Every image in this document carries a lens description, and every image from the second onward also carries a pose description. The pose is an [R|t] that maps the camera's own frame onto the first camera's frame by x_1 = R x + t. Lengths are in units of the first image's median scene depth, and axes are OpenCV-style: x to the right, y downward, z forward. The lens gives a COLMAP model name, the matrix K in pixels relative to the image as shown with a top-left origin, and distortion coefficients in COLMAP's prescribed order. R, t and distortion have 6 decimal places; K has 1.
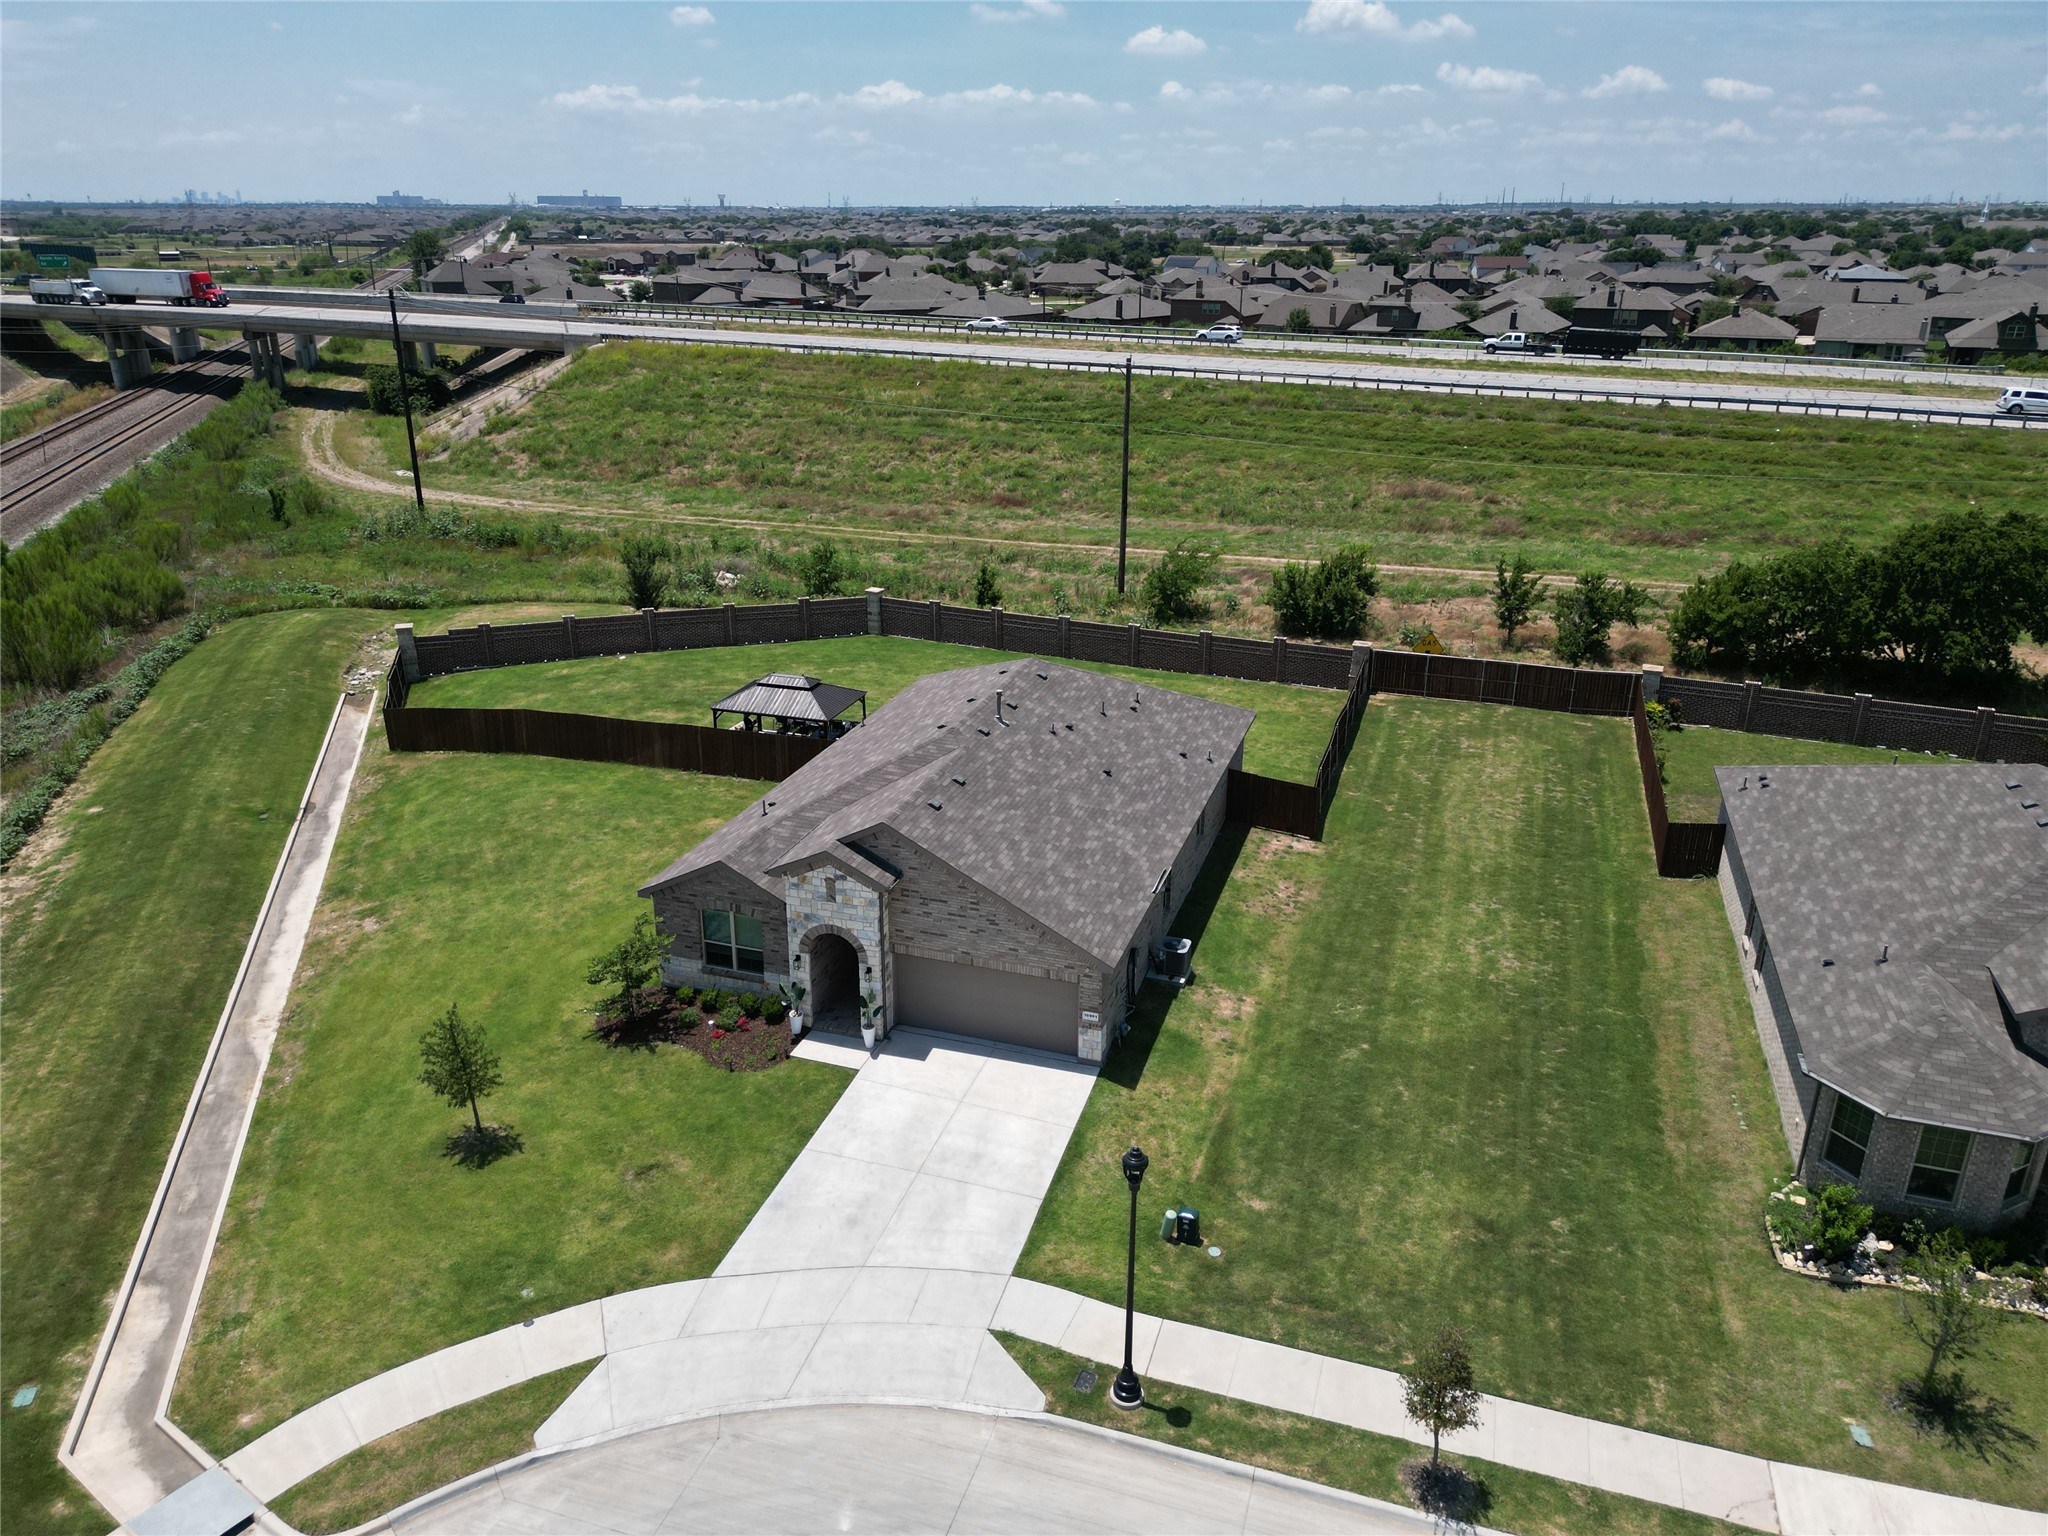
lens RADIAL K [[1440.1, 0, 1024.0], [0, 1440.1, 768.0], [0, 0, 1]] dist [0.077150, -0.070938]
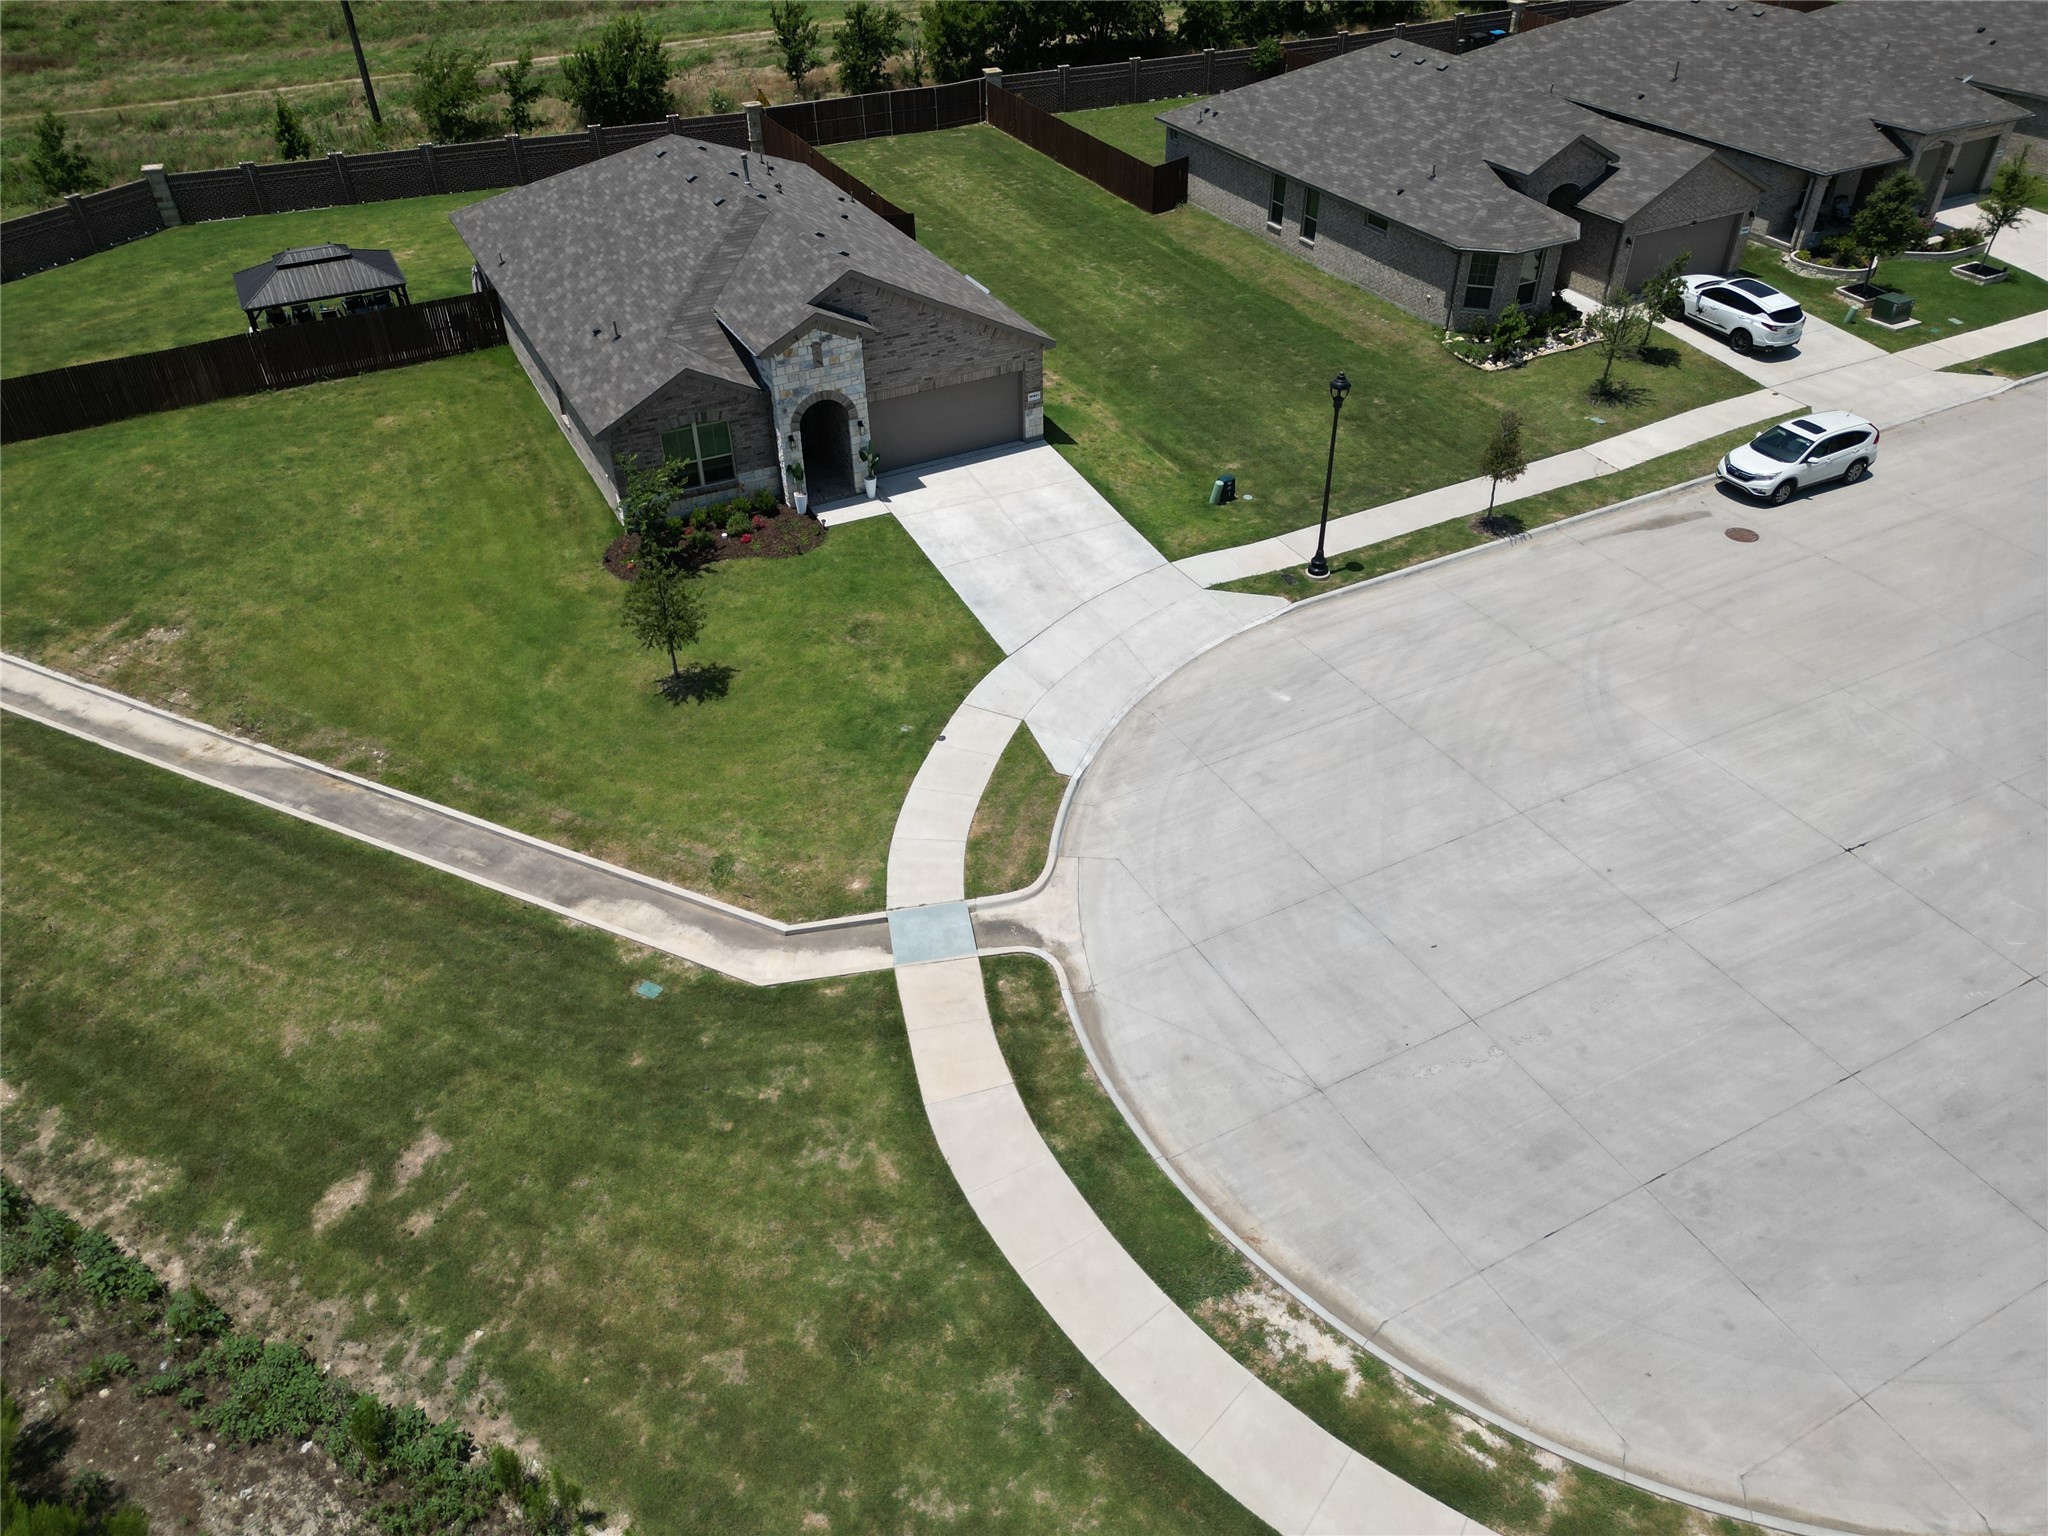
lens RADIAL K [[1440.1, 0, 1024.0], [0, 1440.1, 768.0], [0, 0, 1]] dist [0.077150, -0.070938]
pose [[0.699930, -0.446163, 0.557707, -0.748976], [0.272819, 0.888675, 0.368546, 0.005076], [-0.660052, -0.105804, 0.743732, 0.100178]]
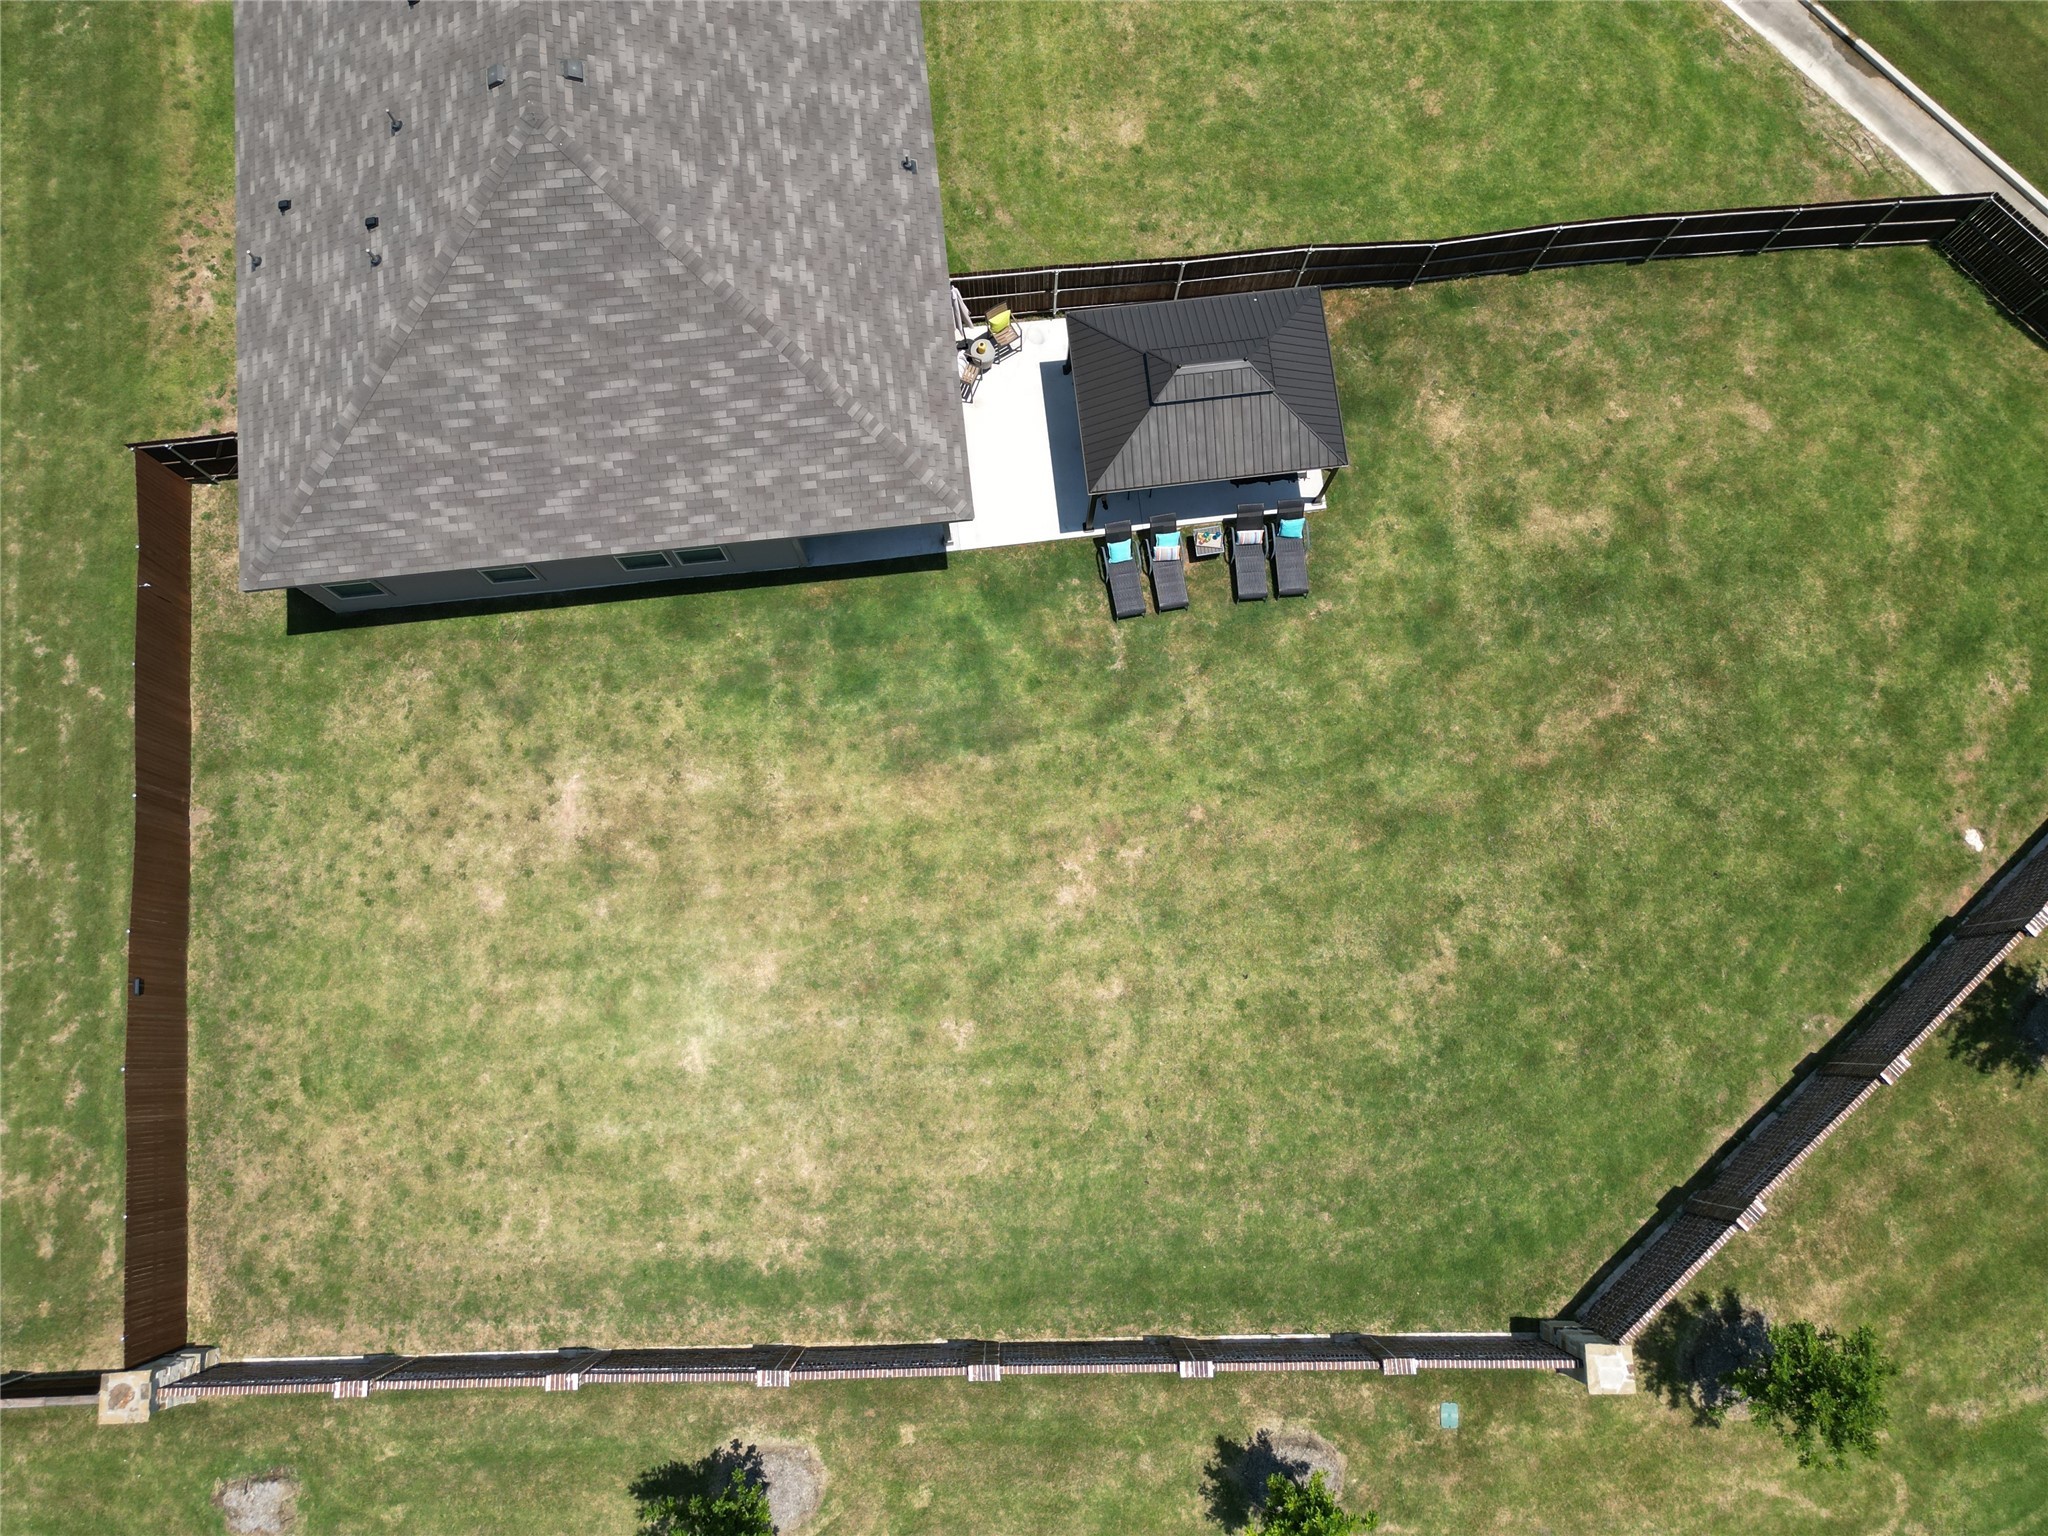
lens RADIAL K [[1440.1, 0, 1024.0], [0, 1440.1, 768.0], [0, 0, 1]] dist [0.077150, -0.070938]
pose [[-0.907974, 0.410347, -0.084841, -0.021614], [-0.157169, -0.145821, 0.976747, -0.834290], [0.388434, 0.900195, 0.196896, 1.555866]]
